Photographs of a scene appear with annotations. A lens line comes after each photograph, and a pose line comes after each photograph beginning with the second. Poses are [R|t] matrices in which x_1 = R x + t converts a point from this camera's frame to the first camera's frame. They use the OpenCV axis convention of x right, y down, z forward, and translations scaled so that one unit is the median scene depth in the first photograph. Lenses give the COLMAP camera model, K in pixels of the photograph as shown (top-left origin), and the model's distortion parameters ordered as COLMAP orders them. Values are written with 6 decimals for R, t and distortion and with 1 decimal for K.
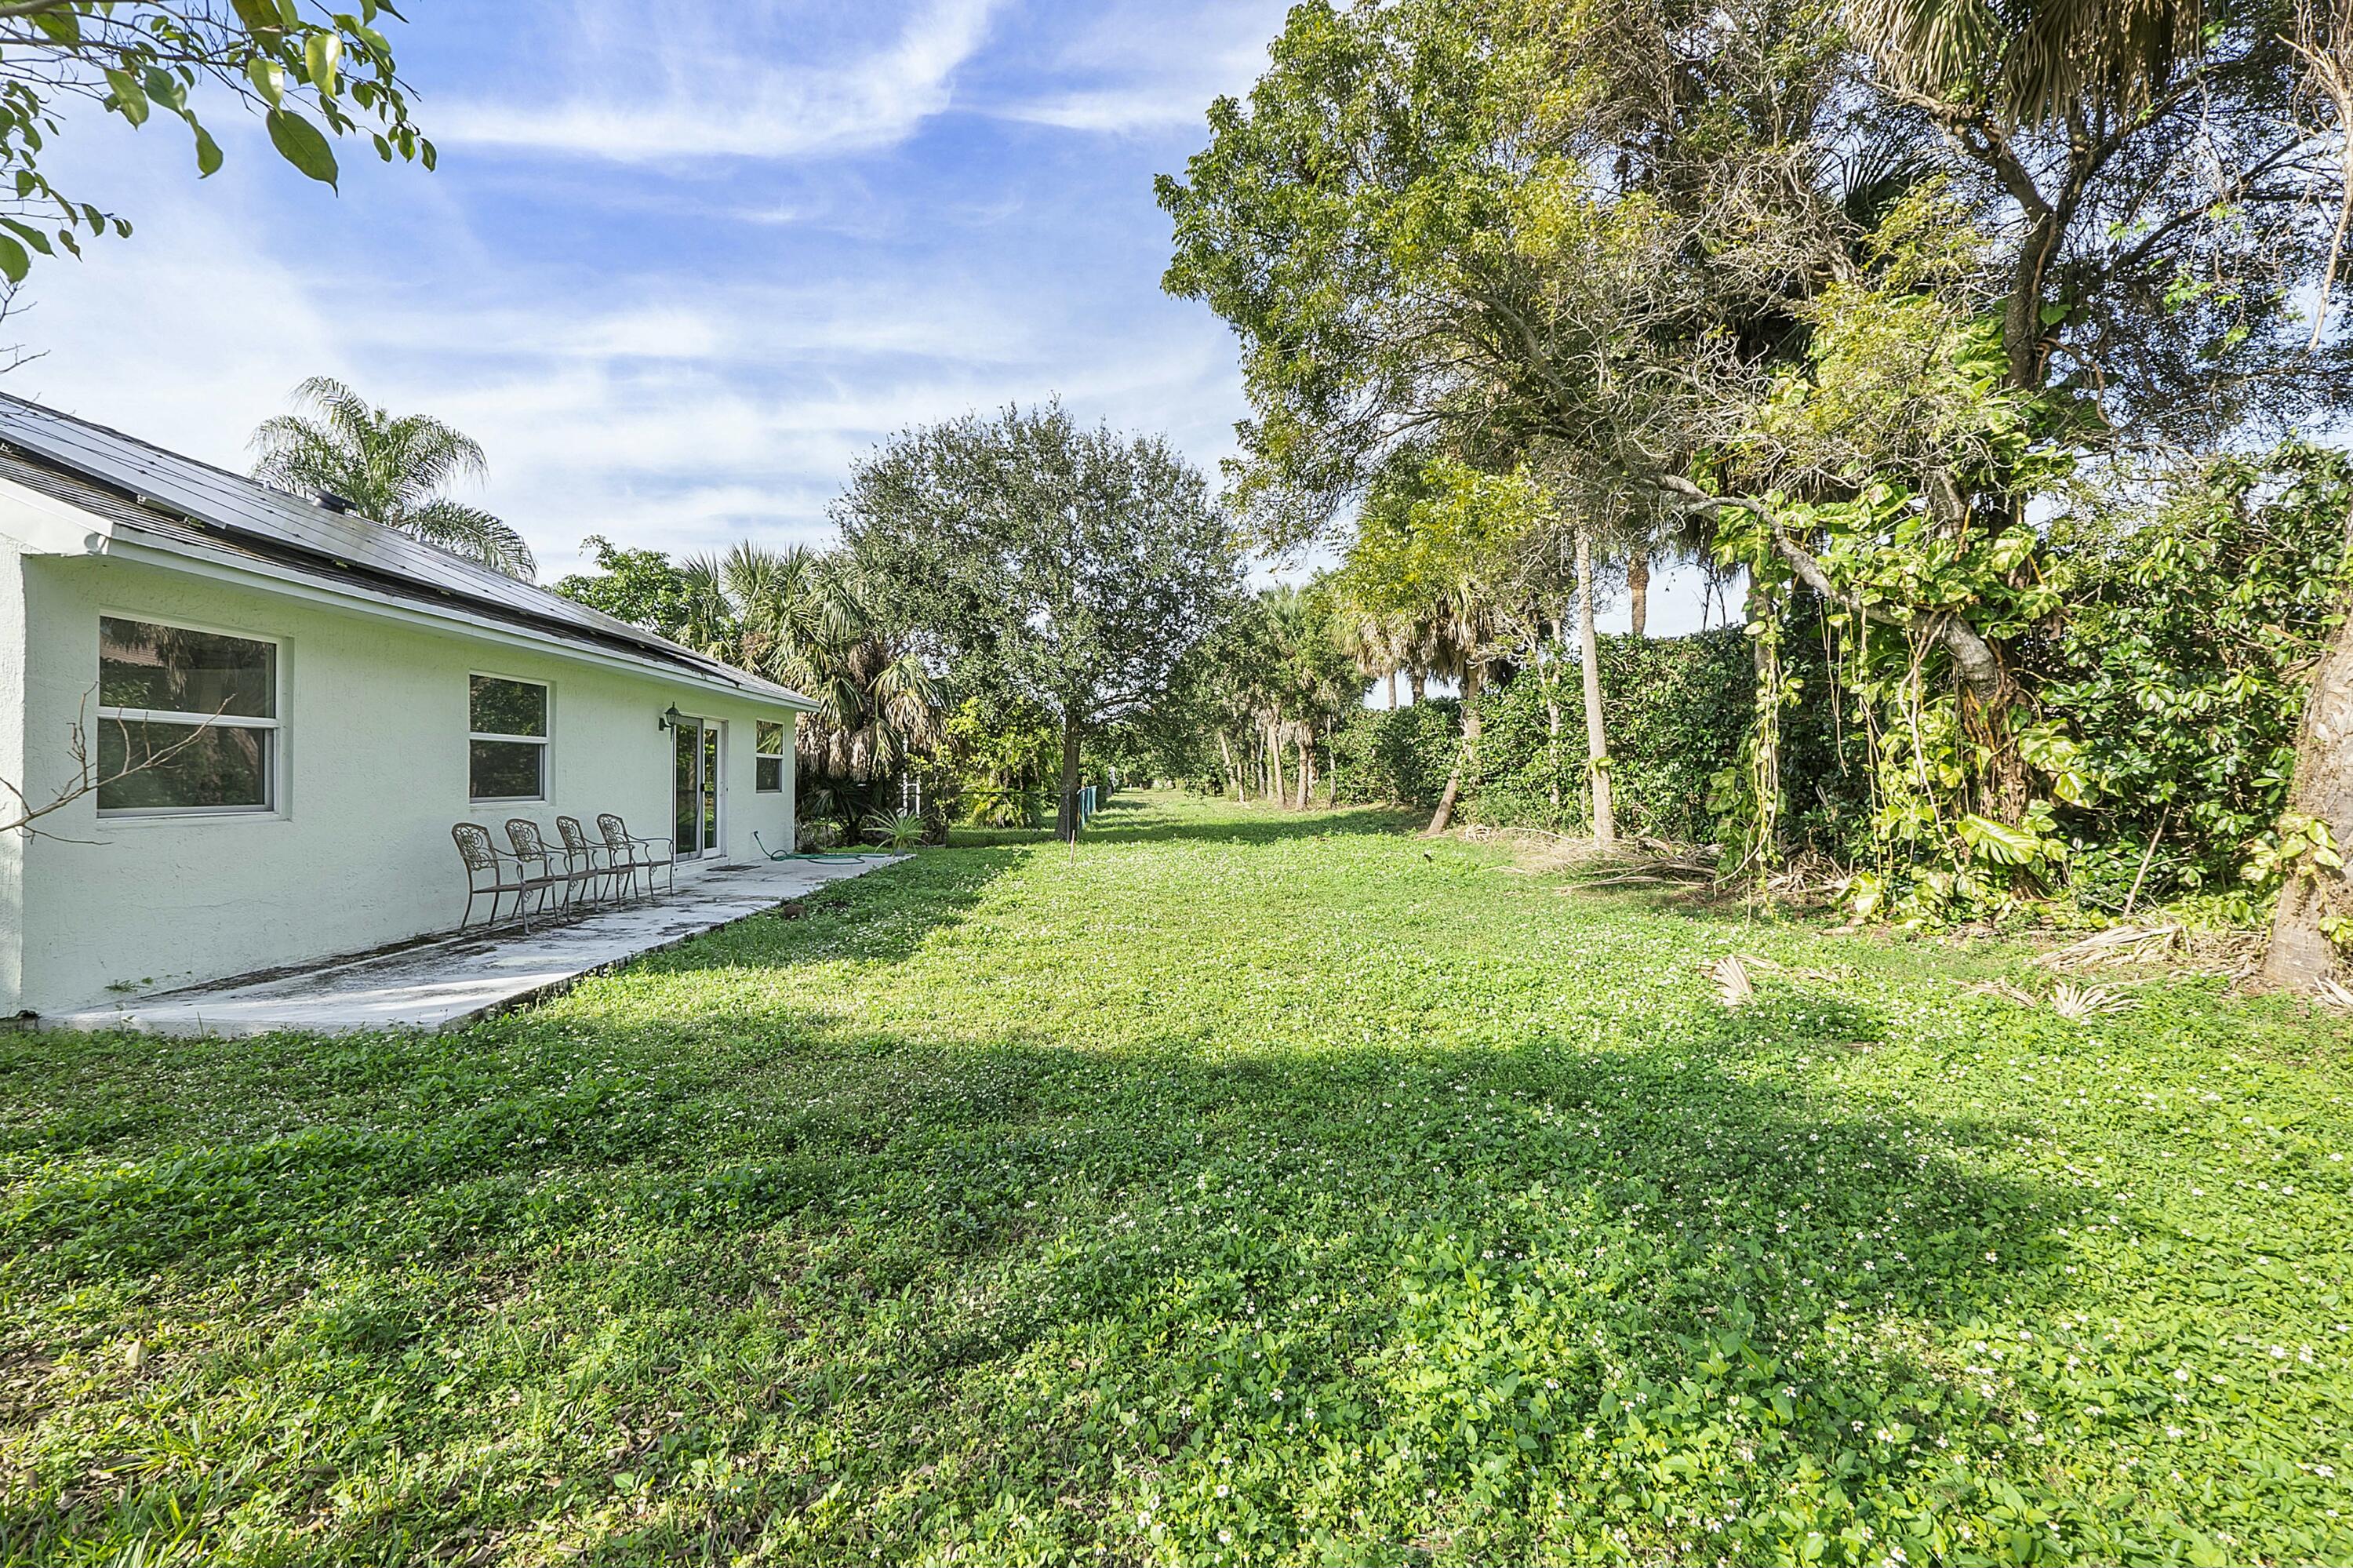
lens RADIAL K [[1007.4, 0, 1176.5], [0, 1007.4, 784.0], [0, 0, 1]] dist [-0.001615, 0.000161]
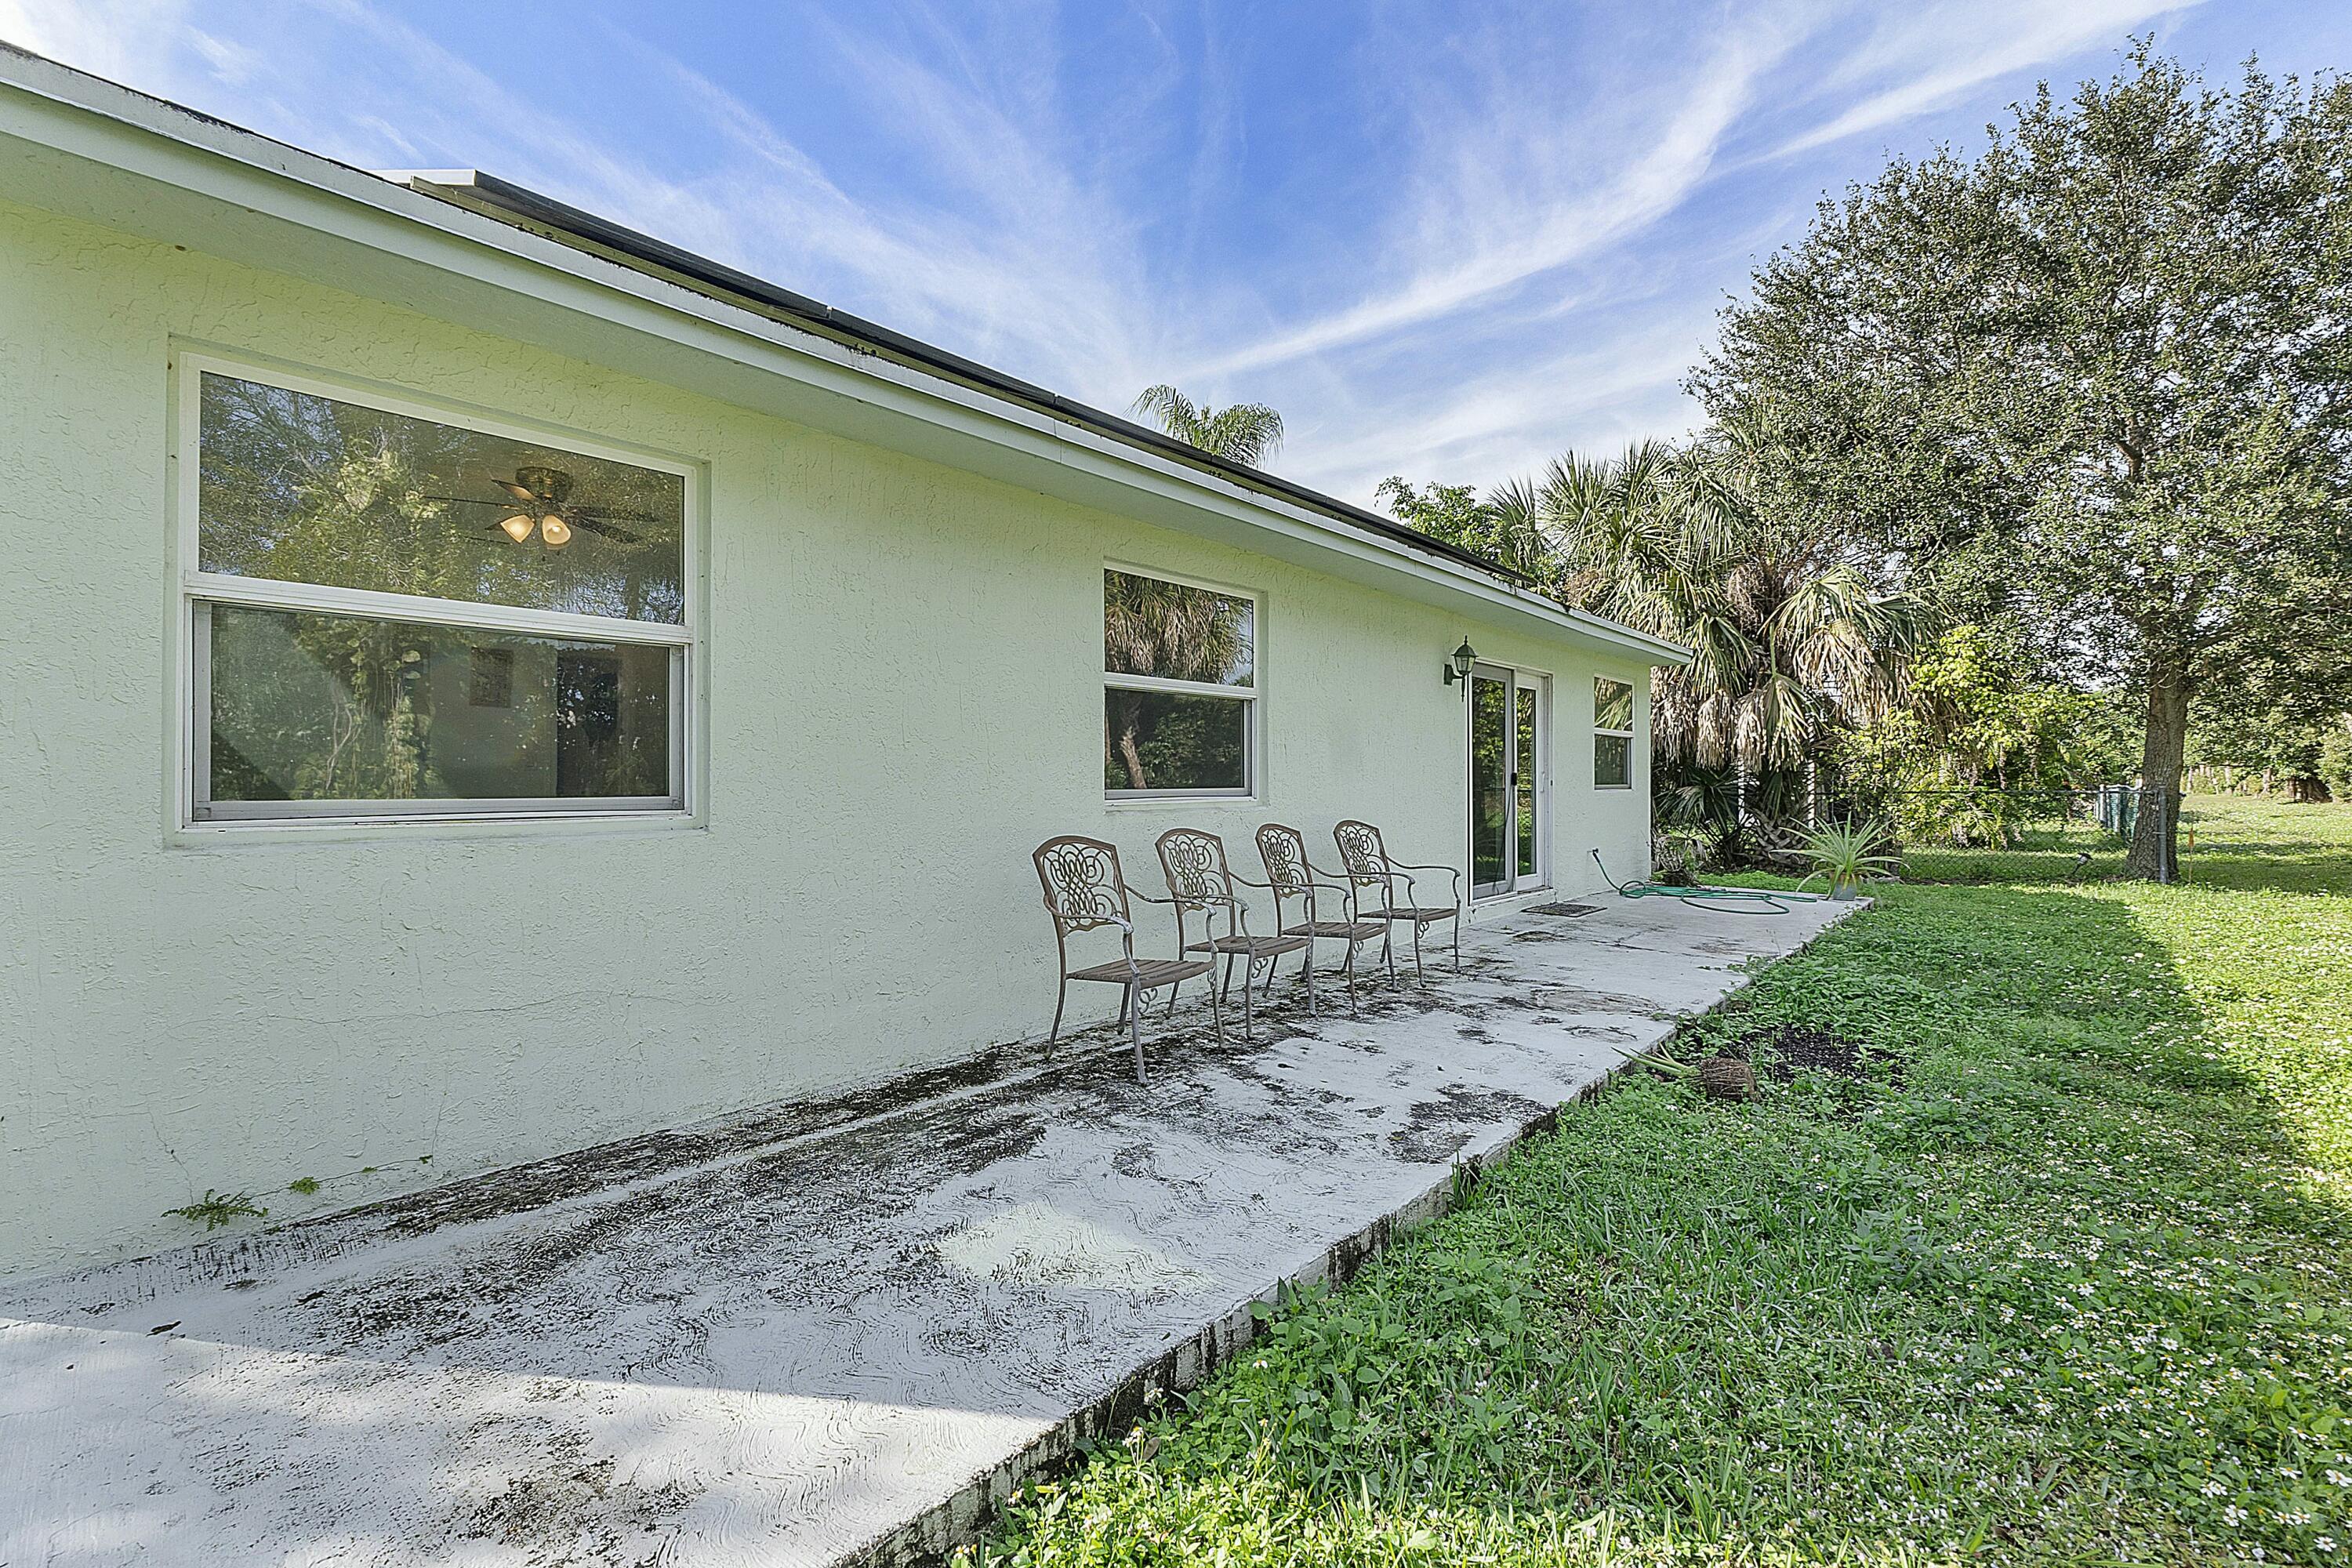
lens RADIAL K [[1007.0, 0, 1176.0], [0, 1007.0, 784.0], [0, 0, 1]] dist [-0.001615, 0.000161]
pose [[0.718308, -0.006762, -0.695692, -0.131747], [0.004301, 0.999977, -0.005280, 0.006215], [0.695712, 0.000800, 0.718321, 0.286292]]
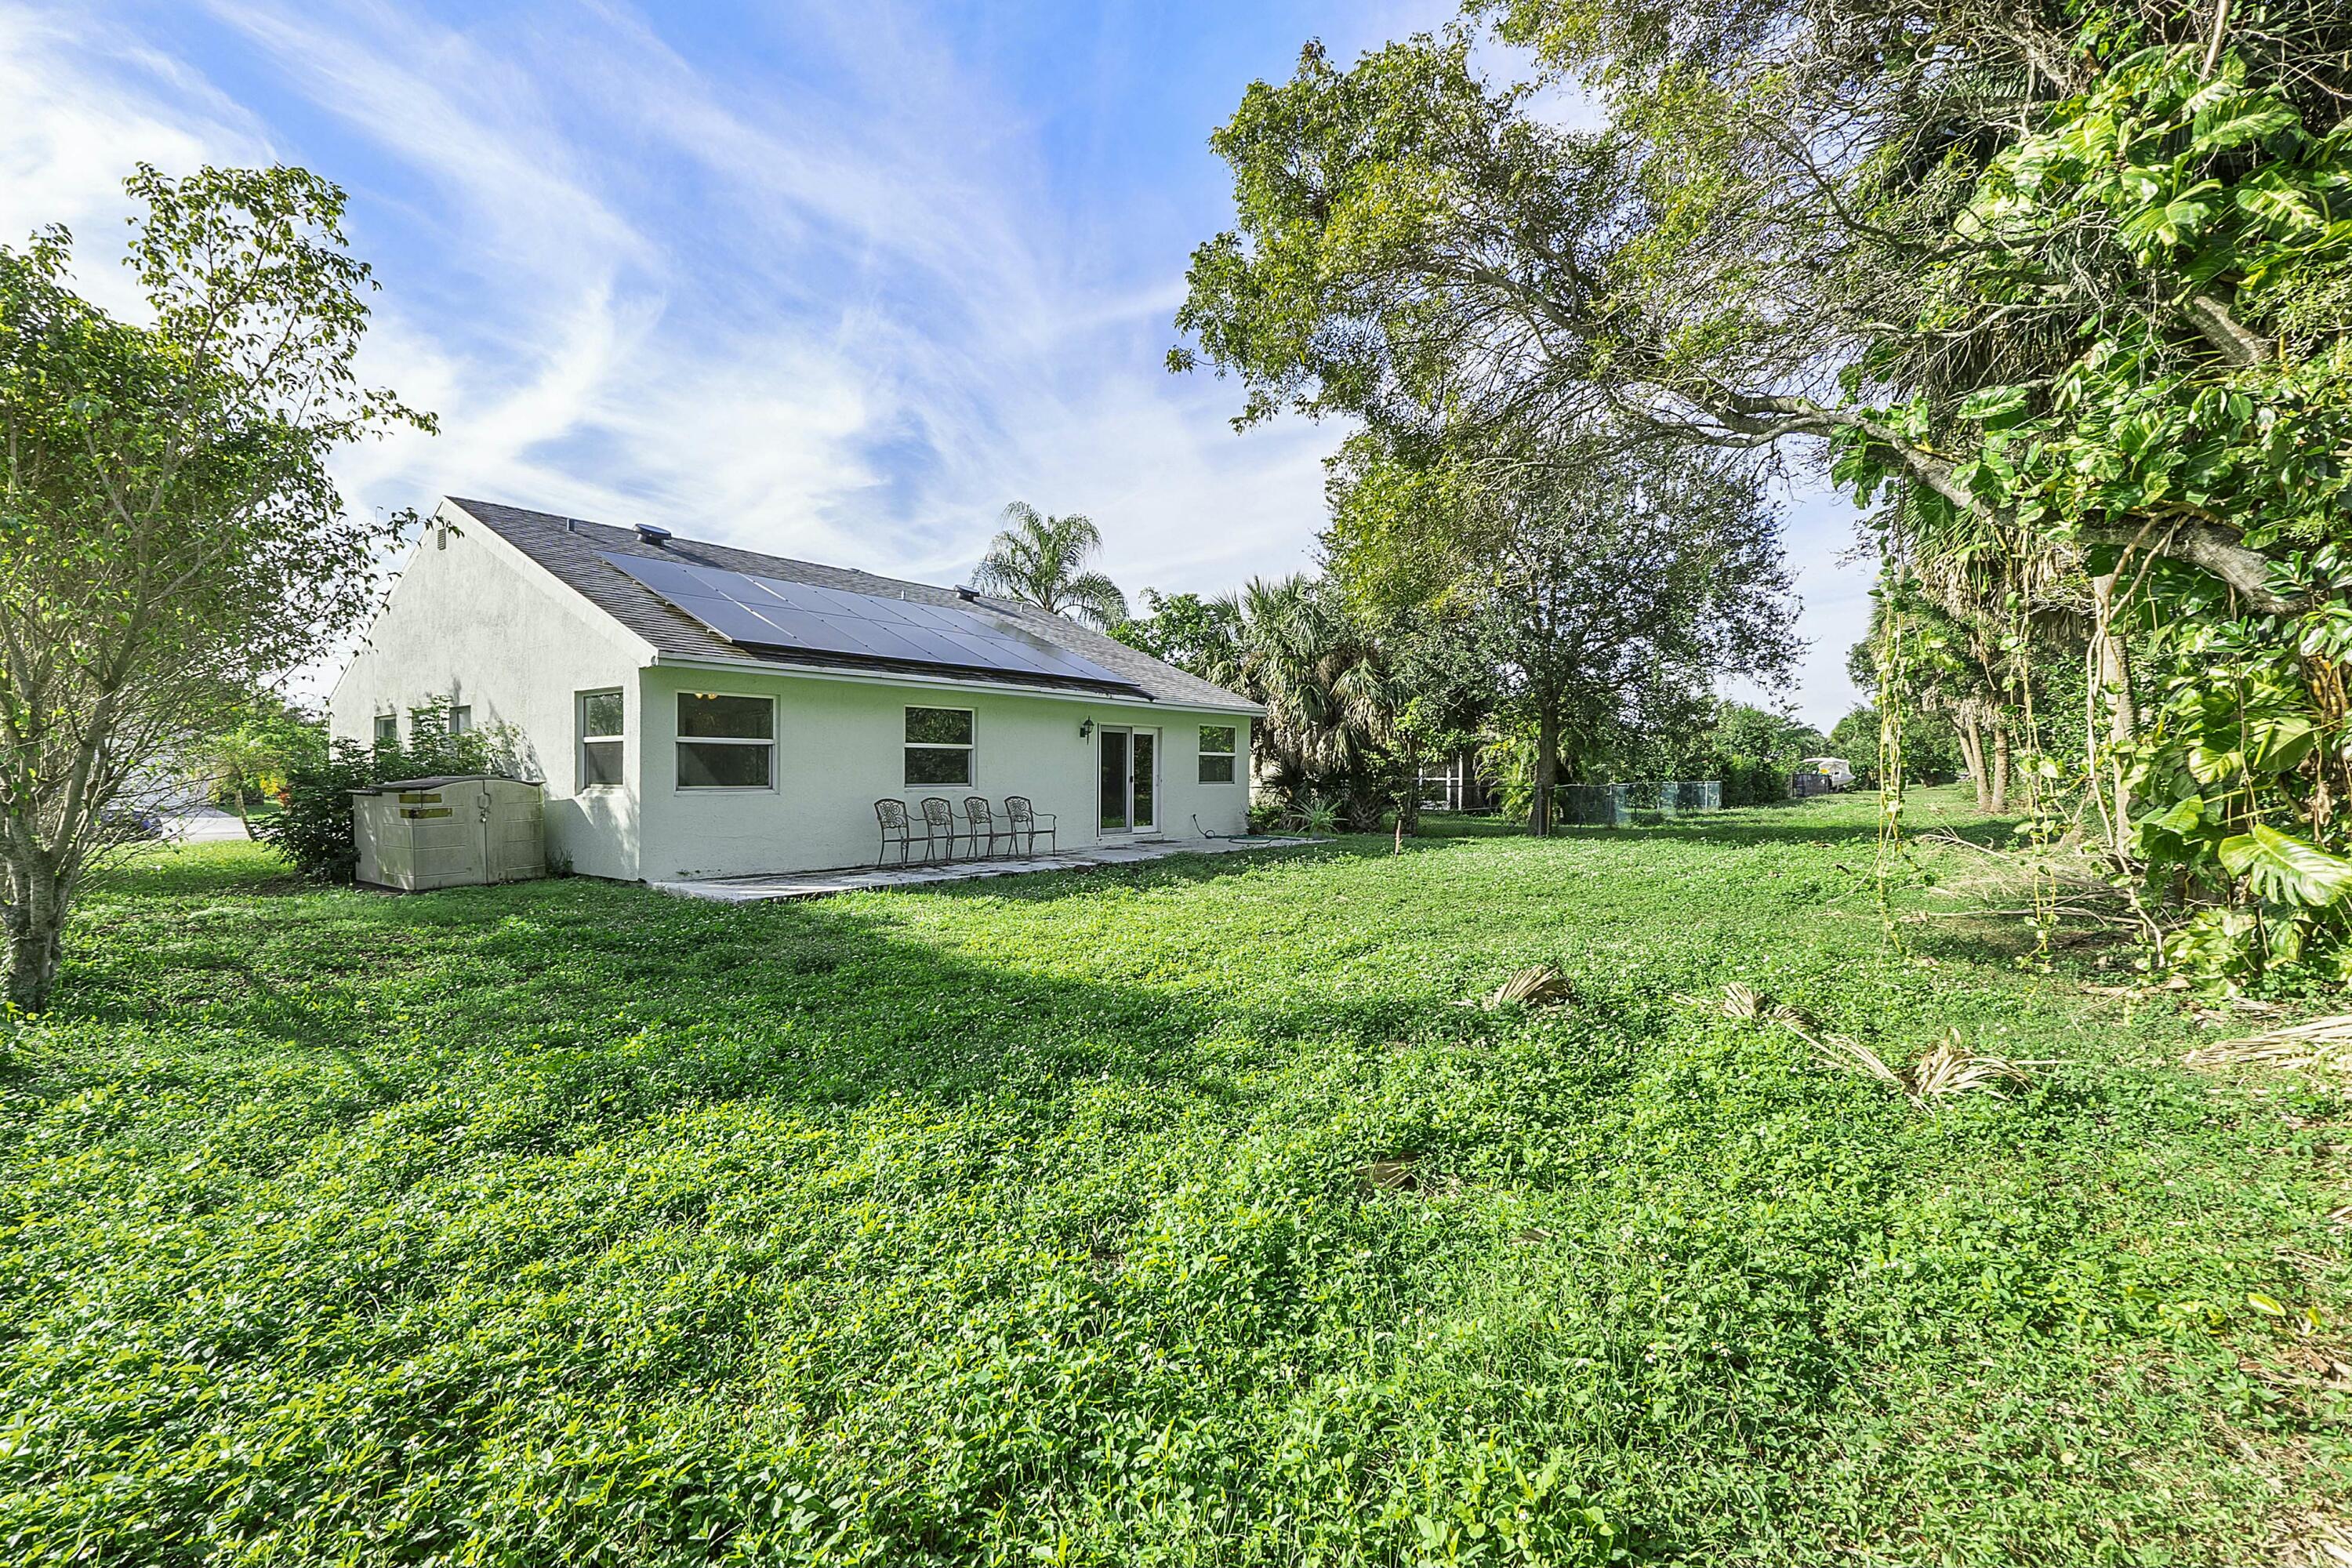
lens RADIAL K [[1007.0, 0, 1176.0], [0, 1007.0, 784.0], [0, 0, 1]] dist [-0.001615, 0.000161]
pose [[0.757445, 0.005444, -0.652876, 0.306324], [-0.002225, 0.999981, 0.005756, 0.001699], [0.652895, -0.002907, 0.757443, 0.030050]]
